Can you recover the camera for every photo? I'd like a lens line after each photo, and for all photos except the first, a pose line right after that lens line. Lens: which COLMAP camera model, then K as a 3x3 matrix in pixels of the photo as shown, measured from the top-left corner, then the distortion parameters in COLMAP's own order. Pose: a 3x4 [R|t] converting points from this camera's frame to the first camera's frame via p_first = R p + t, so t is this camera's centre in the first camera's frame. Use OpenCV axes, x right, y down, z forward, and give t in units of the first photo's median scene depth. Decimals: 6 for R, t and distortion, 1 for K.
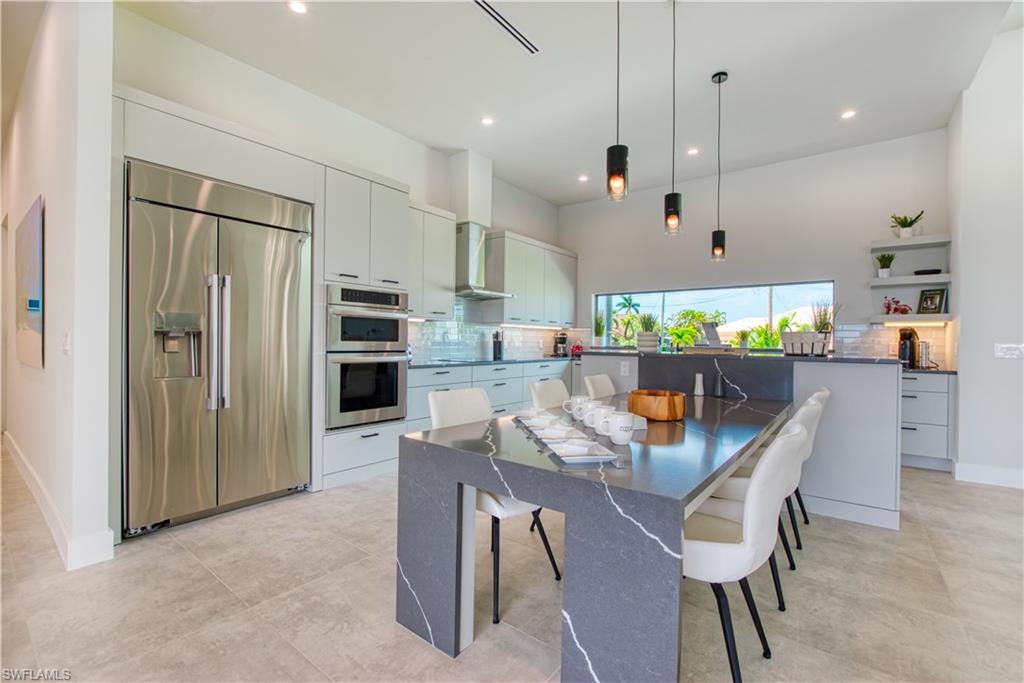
lens RADIAL K [[460.9, 0, 512.0], [0, 460.9, 341.5], [0, 0, 1]] dist [0.000239, 0.000735]
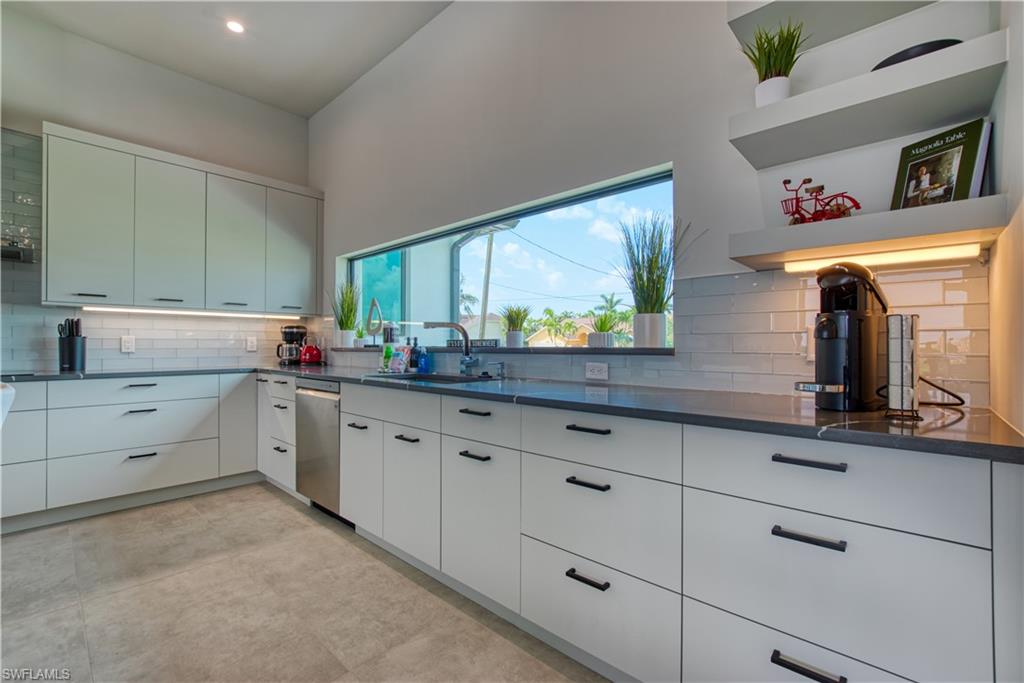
lens RADIAL K [[449.4, 0, 512.0], [0, 449.4, 341.5], [0, 0, 1]] dist [-0.005841, -0.000473]
pose [[0.996479, -0.007850, -0.083480, 0.650713], [0.006993, 0.999920, -0.010551, 0.016324], [0.083556, 0.009930, 0.996454, 0.682017]]
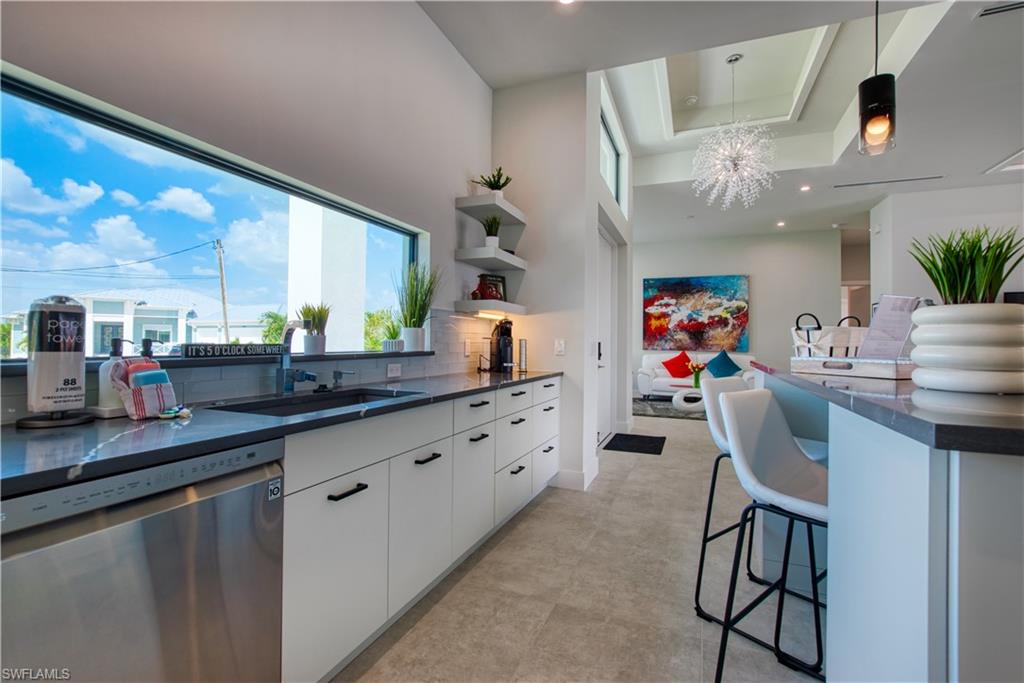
lens RADIAL K [[460.9, 0, 512.0], [0, 460.9, 341.5], [0, 0, 1]] dist [0.000239, 0.000735]
pose [[-0.268842, -0.009025, 0.963142, 0.106632], [-0.008695, 0.999938, 0.006943, 0.000131], [-0.963145, -0.006508, -0.268904, 1.148688]]
